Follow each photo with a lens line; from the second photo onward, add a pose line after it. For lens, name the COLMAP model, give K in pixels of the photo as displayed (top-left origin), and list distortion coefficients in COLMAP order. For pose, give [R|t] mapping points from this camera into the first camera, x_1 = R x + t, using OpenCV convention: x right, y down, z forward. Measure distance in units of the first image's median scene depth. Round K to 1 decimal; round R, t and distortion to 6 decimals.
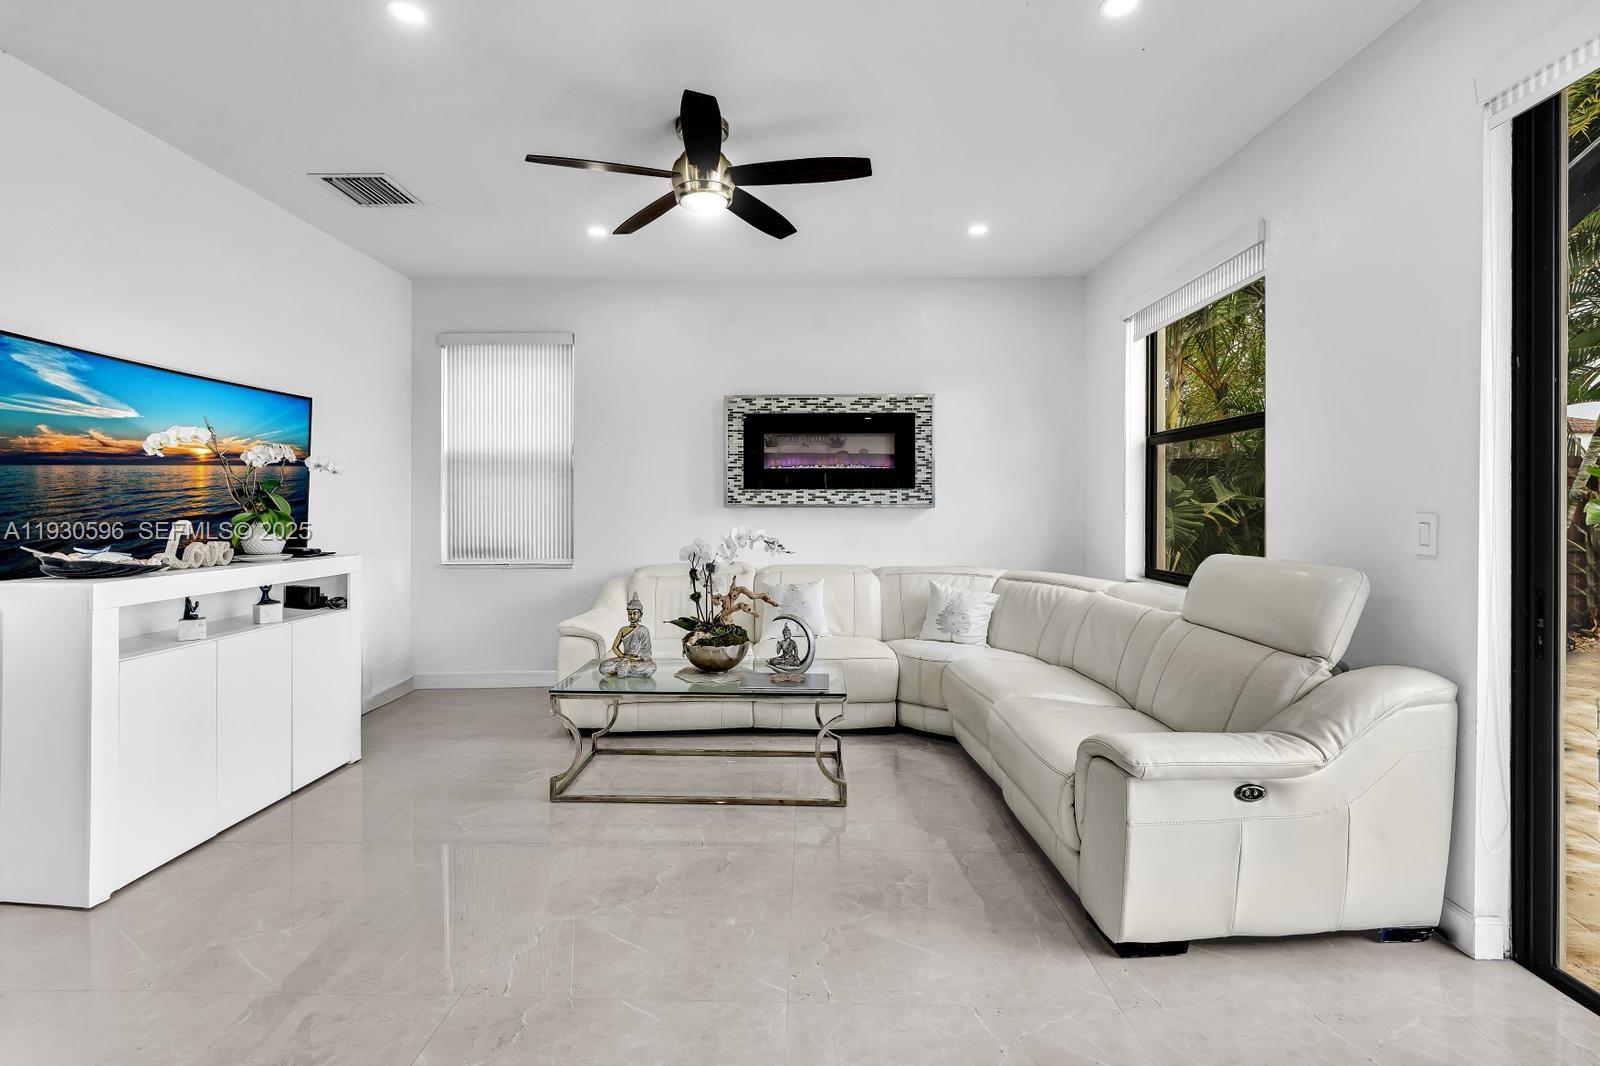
lens RADIAL K [[705.5, 0, 801.5], [0, 705.5, 497.5], [0, 0, 1]] dist [-0.002630, -0.000617]
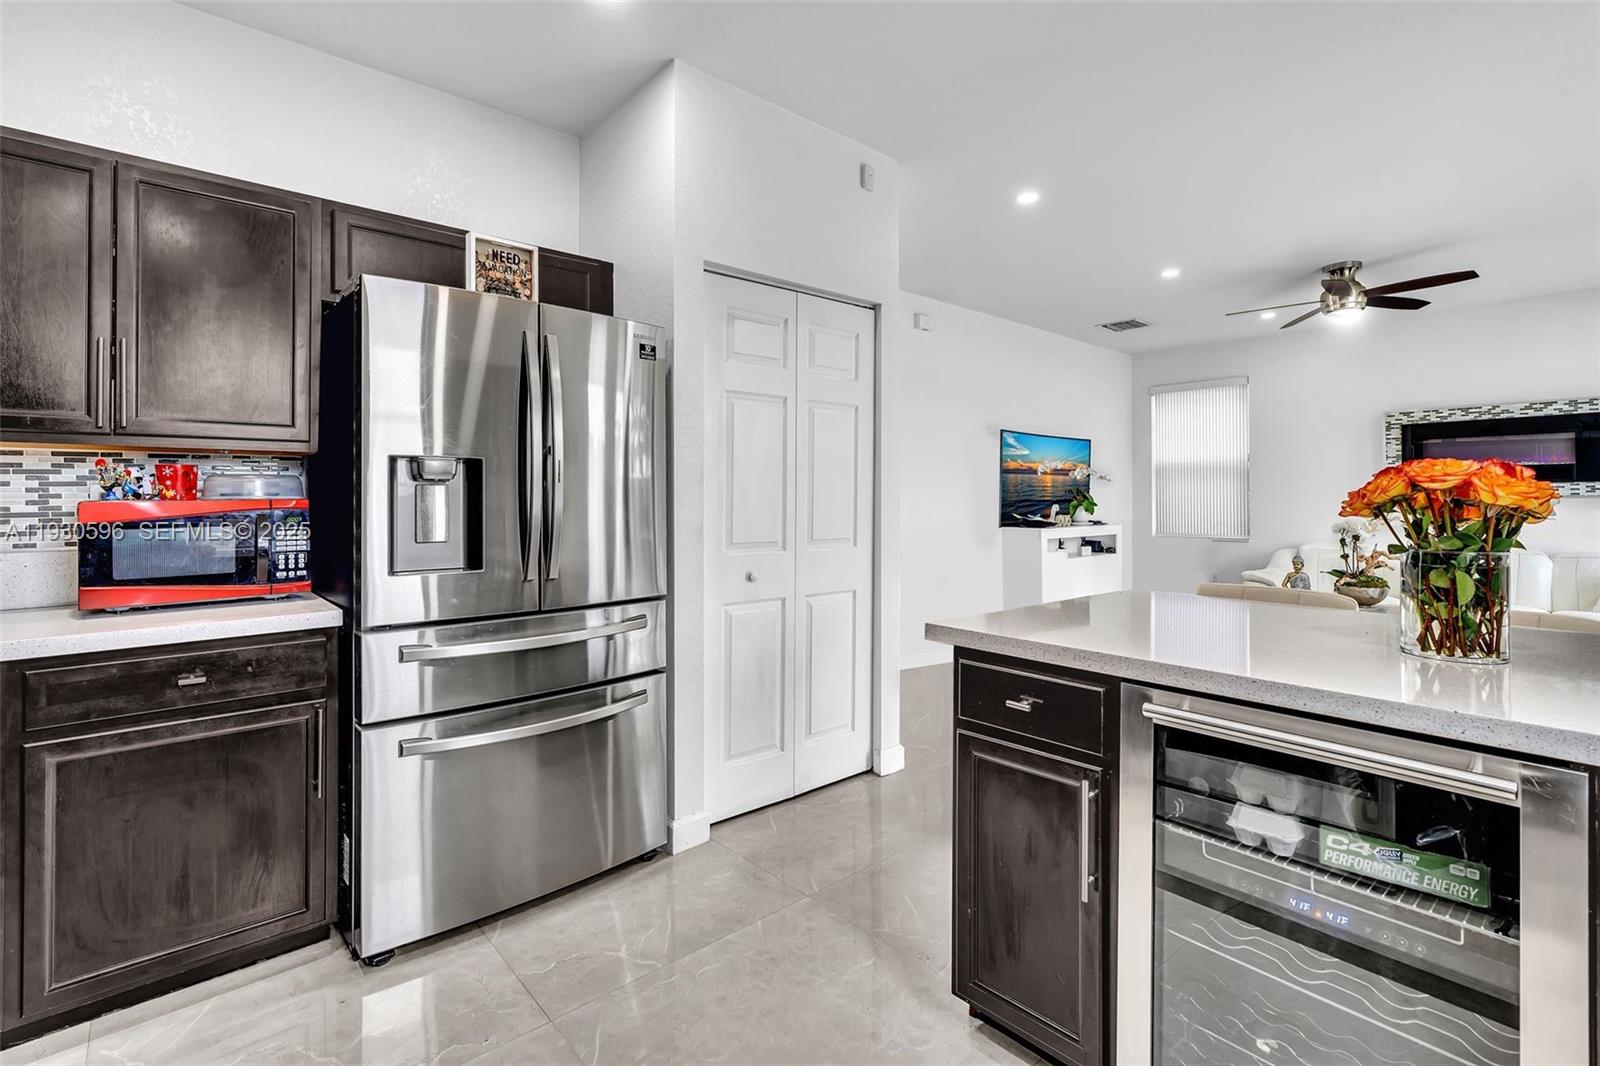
lens RADIAL K [[705.5, 0, 801.5], [0, 705.5, 497.5], [0, 0, 1]] dist [-0.002630, -0.000617]
pose [[0.654073, -0.002291, -0.756428, 0.236827], [0.009774, 0.999938, 0.005423, -0.007911], [0.756368, -0.010940, 0.654055, -0.899480]]
